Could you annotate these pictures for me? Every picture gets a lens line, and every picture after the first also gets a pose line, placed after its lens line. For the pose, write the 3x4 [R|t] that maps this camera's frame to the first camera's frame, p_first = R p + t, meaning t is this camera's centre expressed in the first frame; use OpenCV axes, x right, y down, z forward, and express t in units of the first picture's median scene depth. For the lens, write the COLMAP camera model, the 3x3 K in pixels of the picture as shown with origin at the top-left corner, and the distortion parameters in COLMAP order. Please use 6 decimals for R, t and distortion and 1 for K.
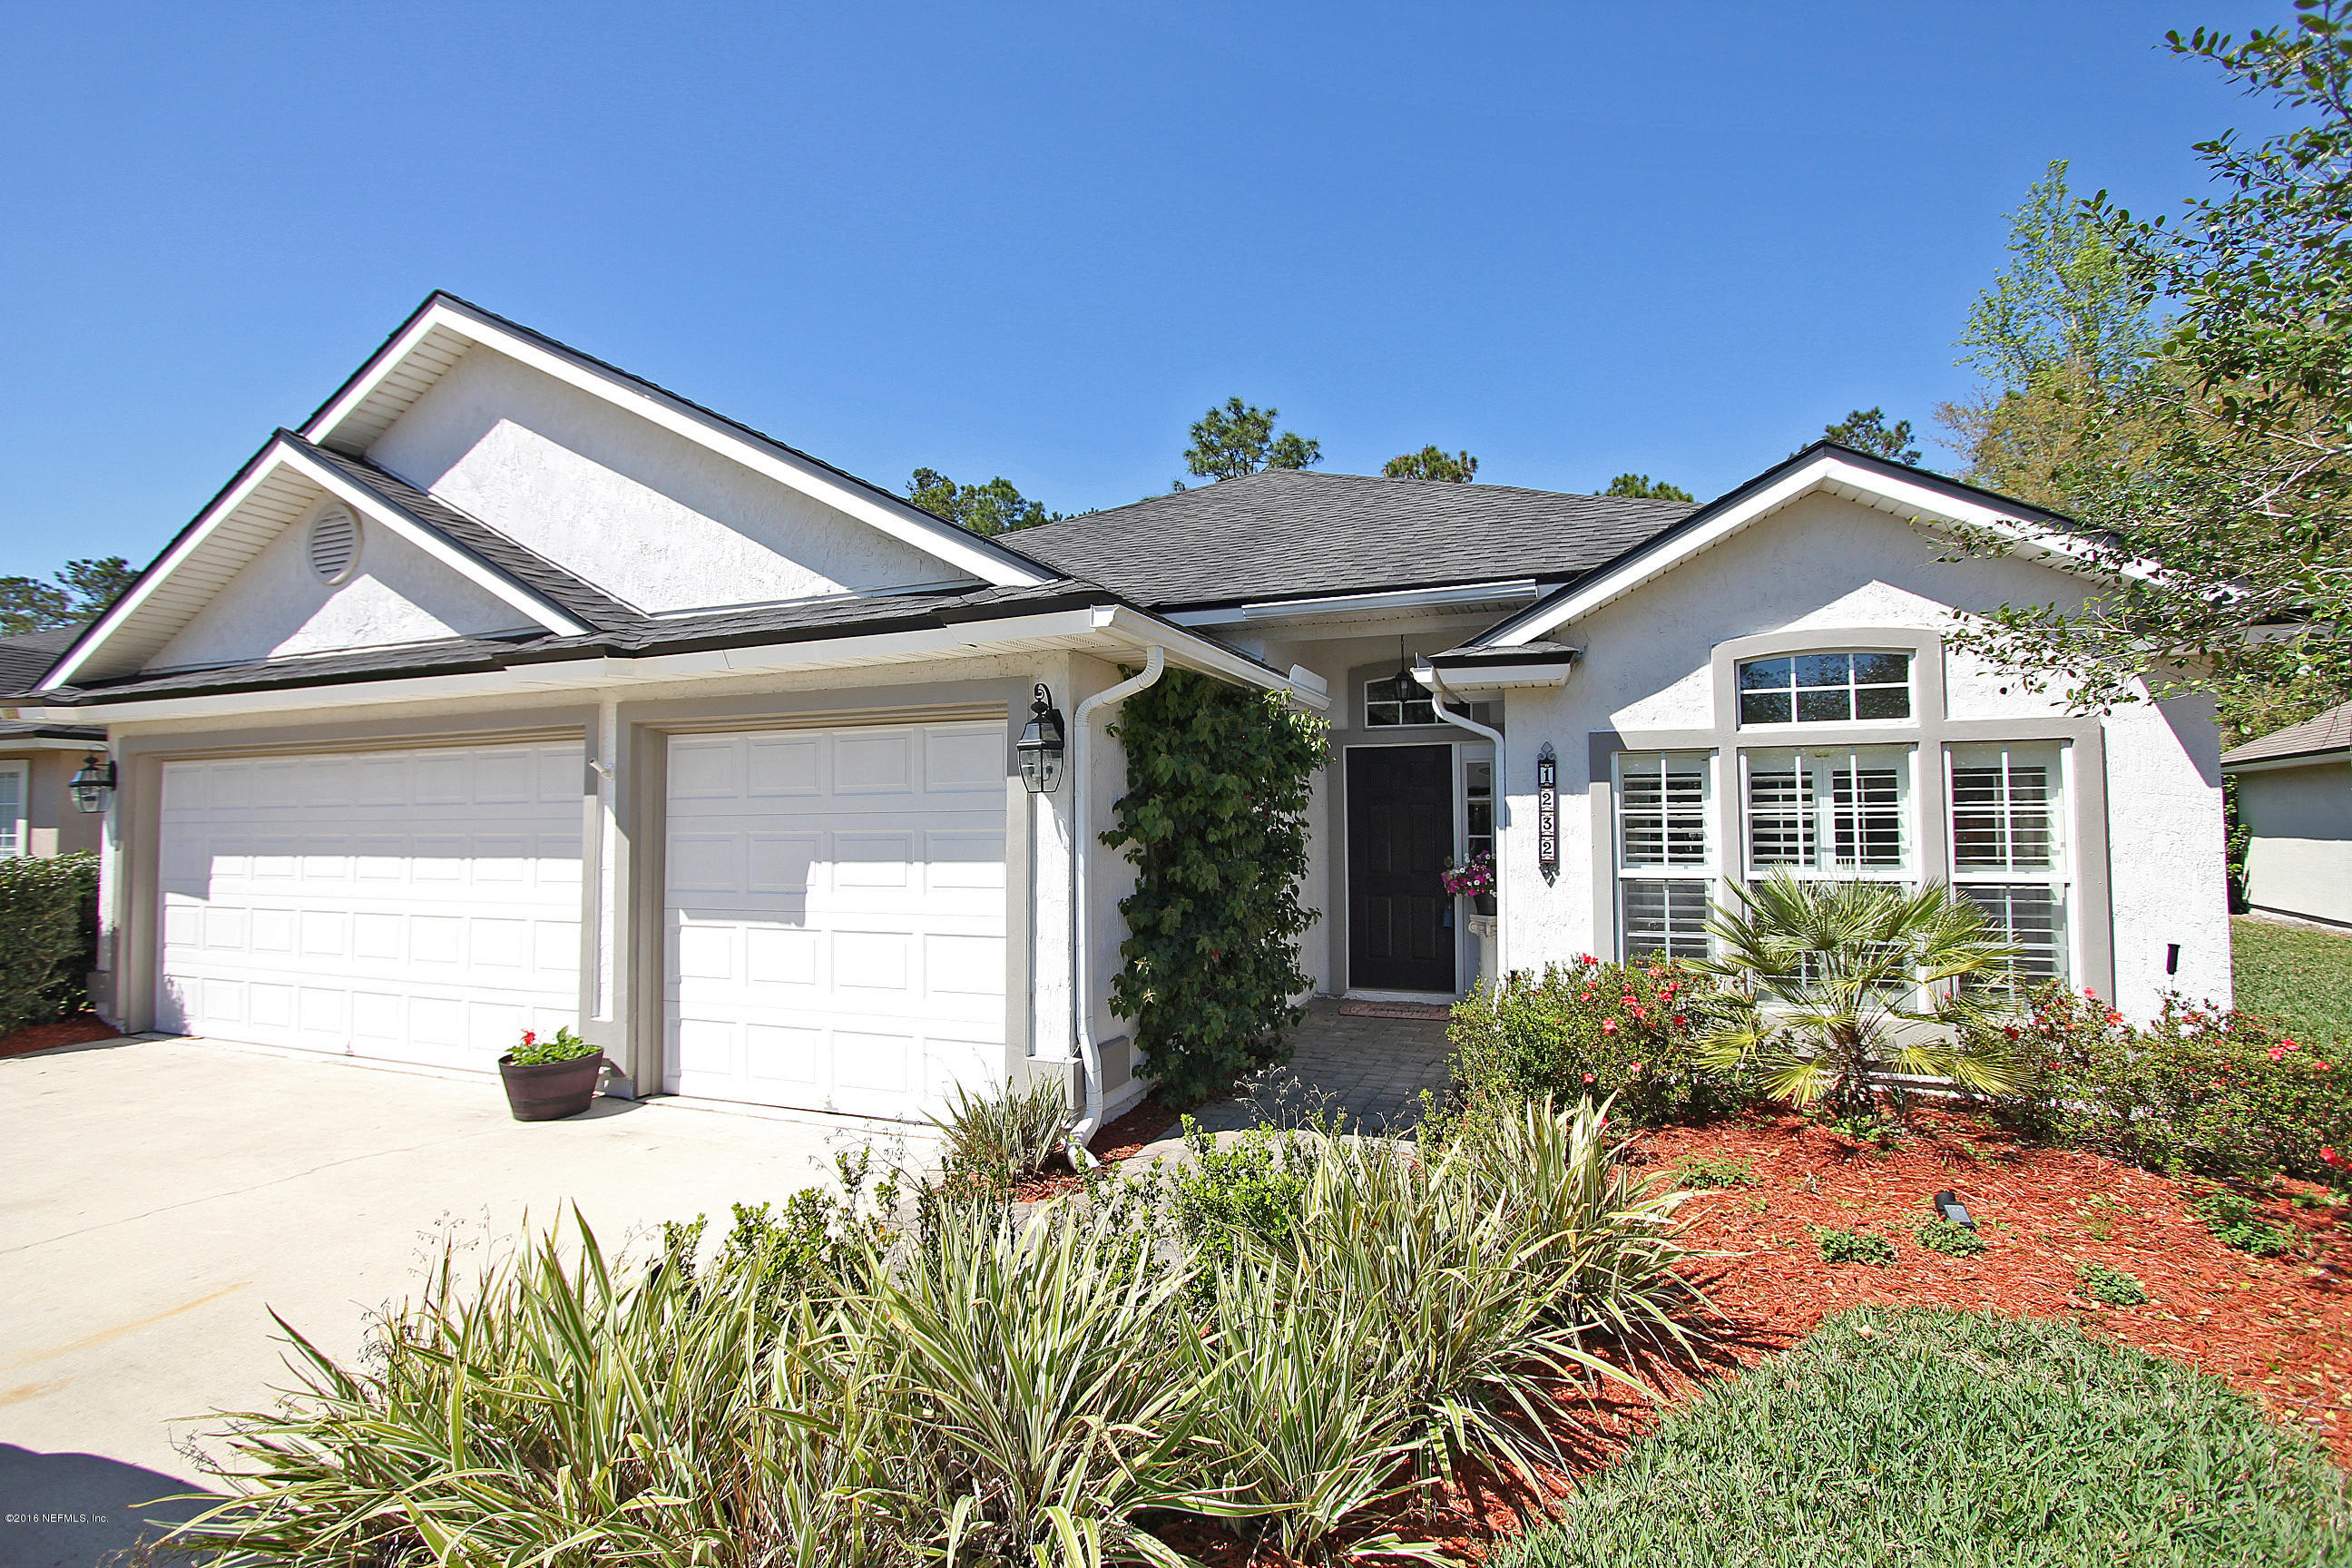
lens RADIAL K [[1080.8, 0, 1180.6], [0, 1080.8, 787.0], [0, 0, 1]] dist [-0.013691, -0.000349]
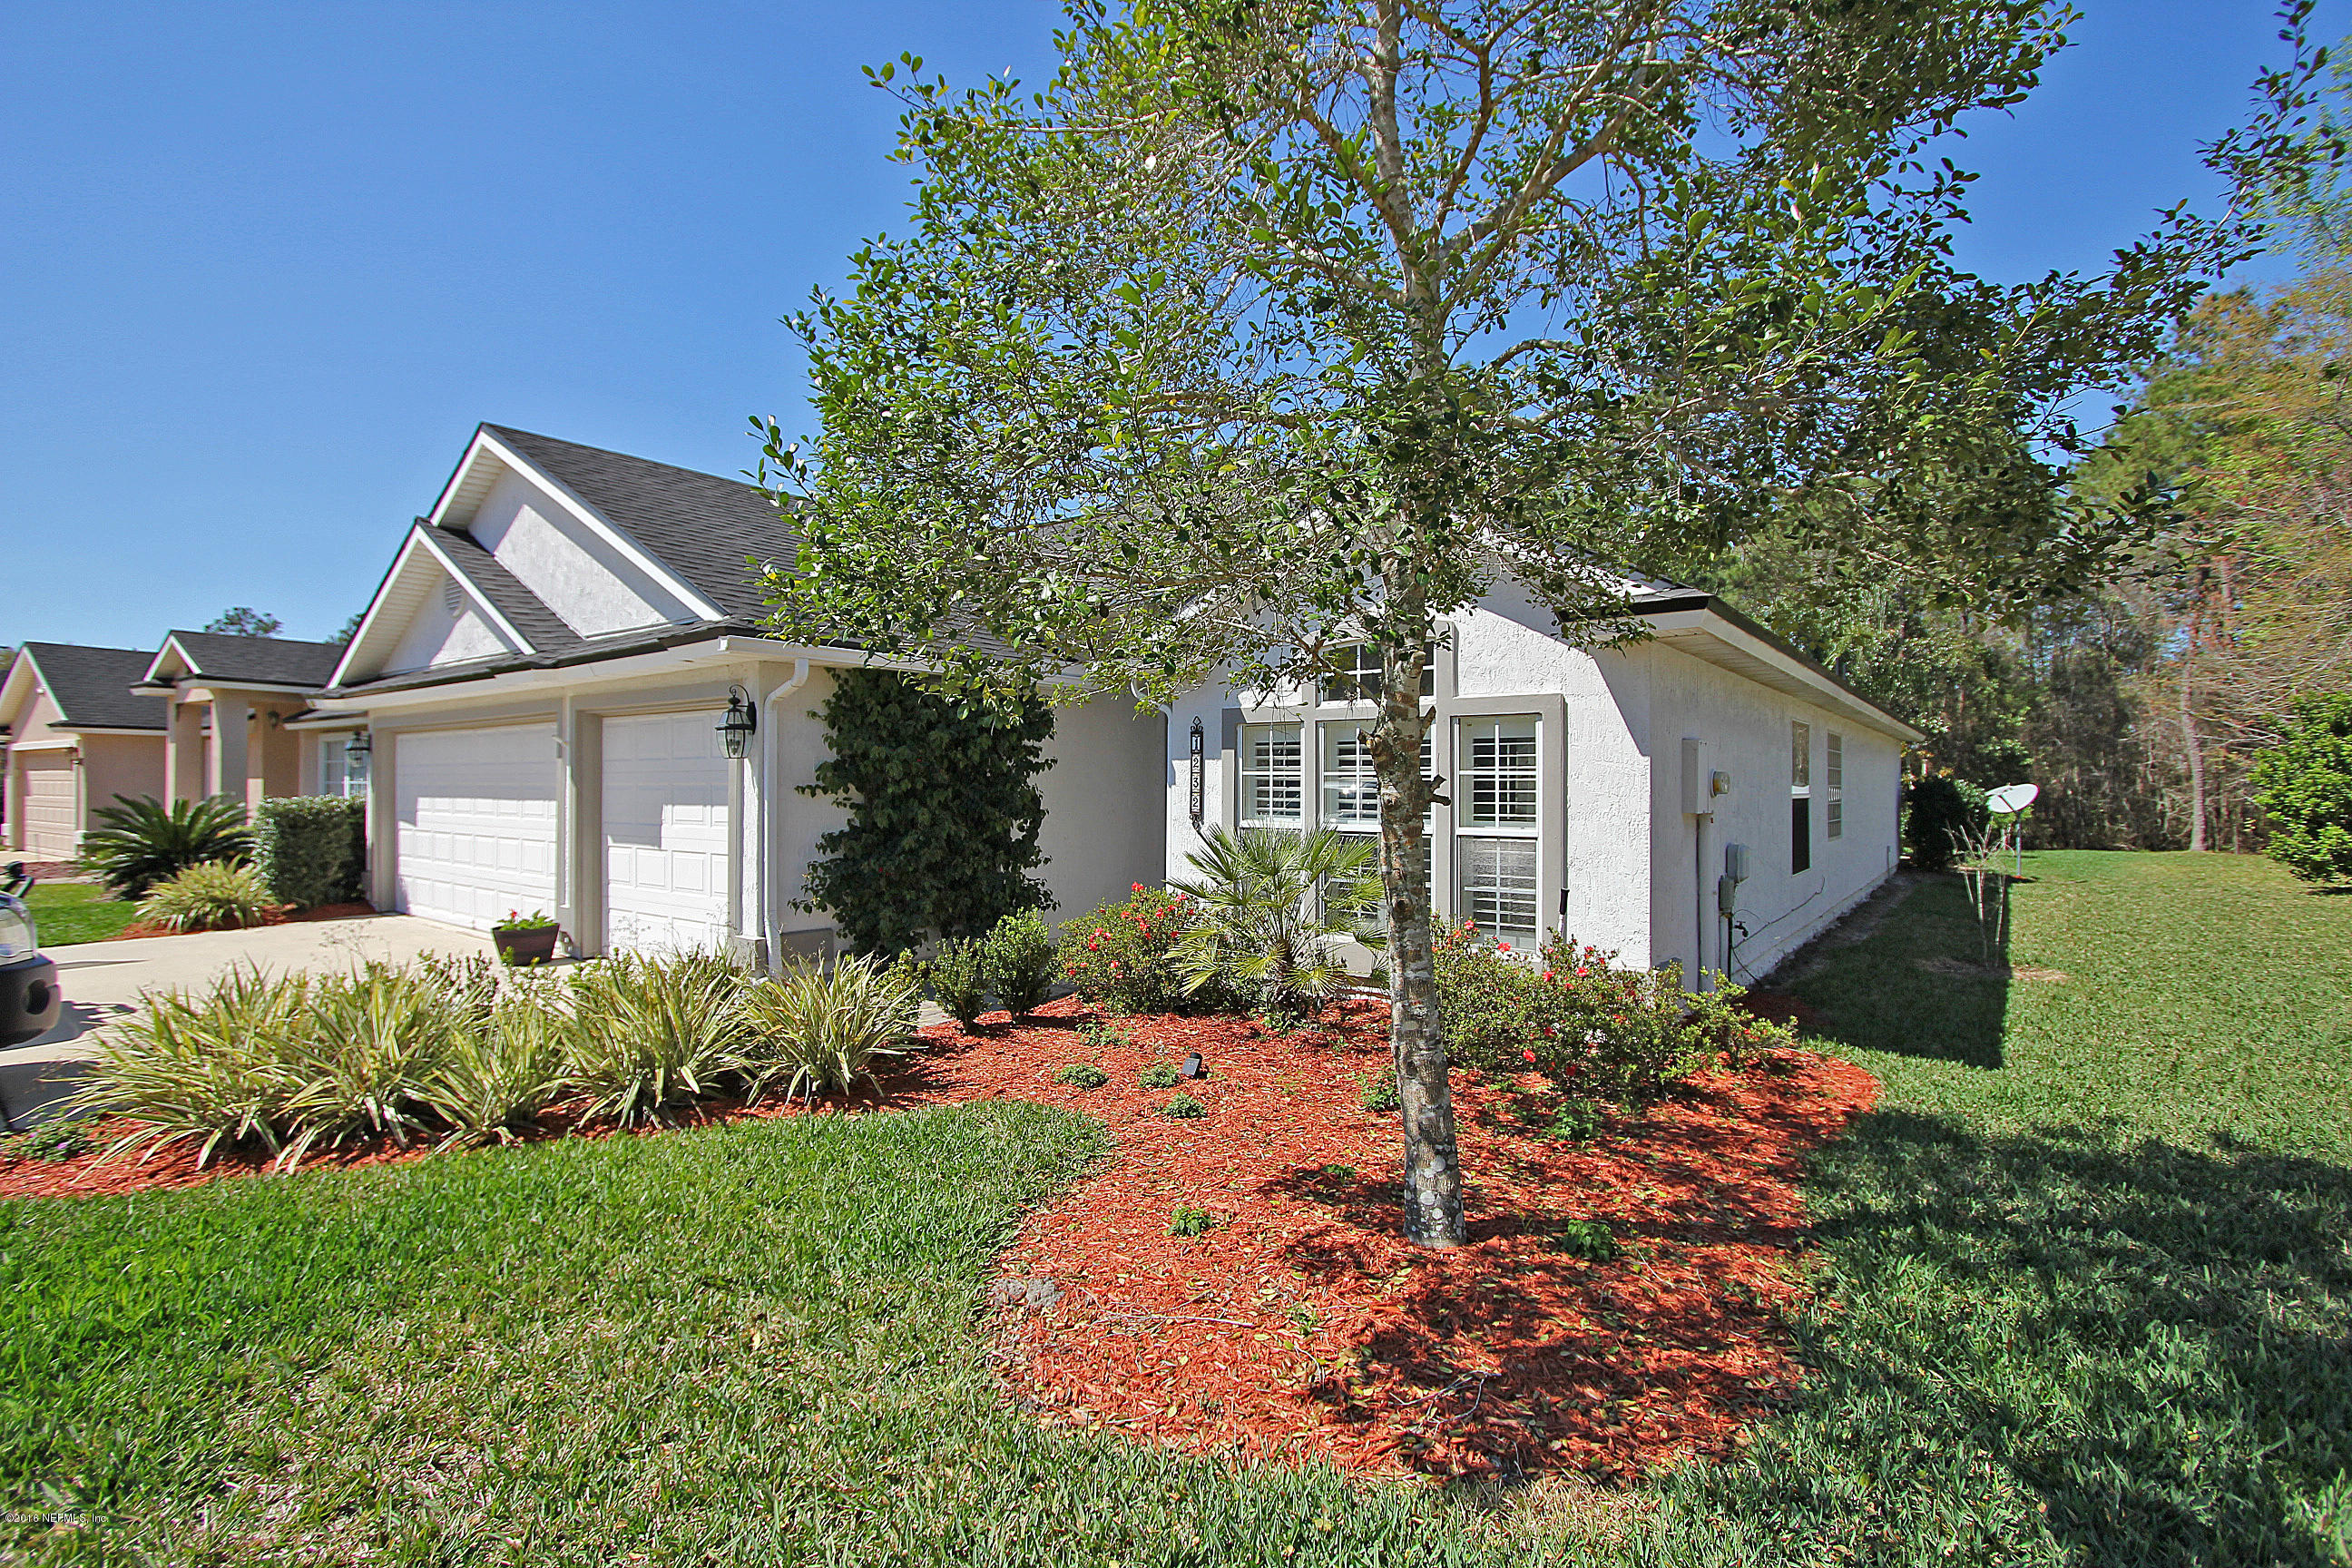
lens RADIAL K [[1080.8, 0, 1168.3], [0, 1080.8, 785.5], [0, 0, 1]] dist [-0.013691, -0.000349]
pose [[0.961923, 0.009487, -0.273155, 0.670801], [0.000883, 0.999284, 0.037814, -0.010223], [0.273318, -0.036616, 0.961226, -0.212238]]
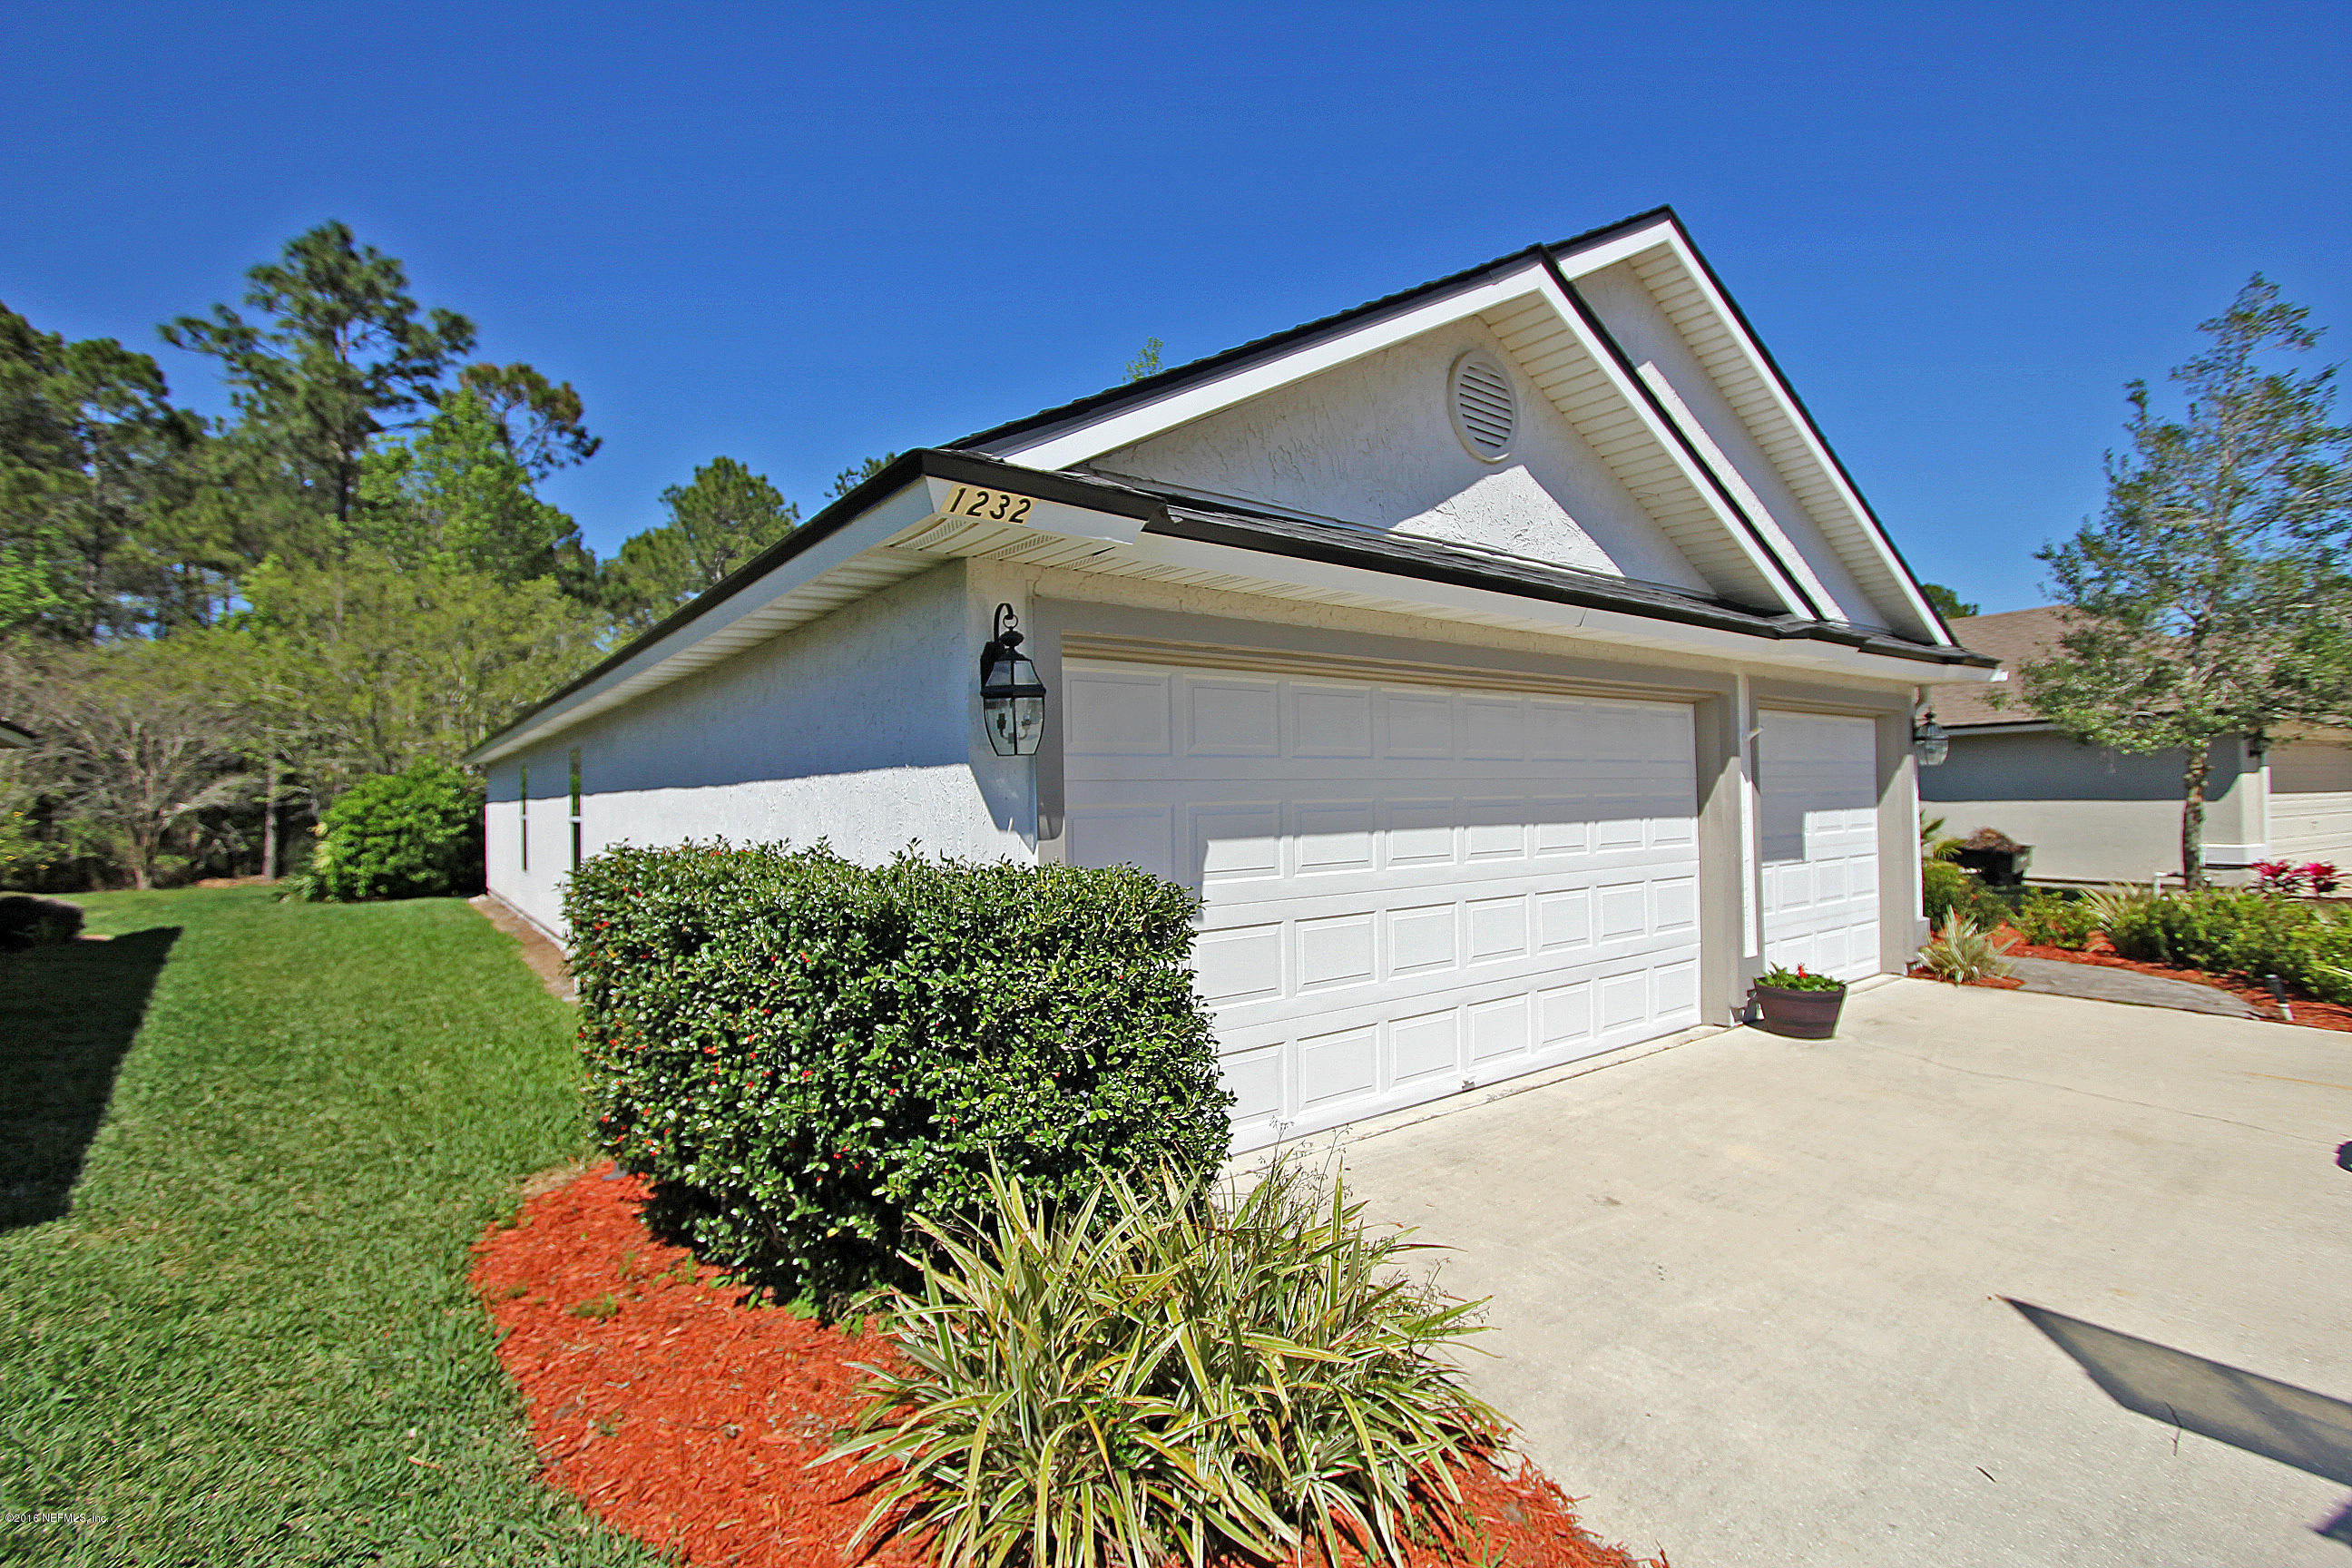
lens RADIAL K [[1080.8, 0, 1179.1], [0, 1080.8, 783.4], [0, 0, 1]] dist [-0.013691, -0.000349]
pose [[0.512511, 0.004860, 0.858667, -1.768477], [-0.028611, 0.999525, 0.011420, 0.038123], [-0.858204, -0.030420, 0.512407, 0.904397]]
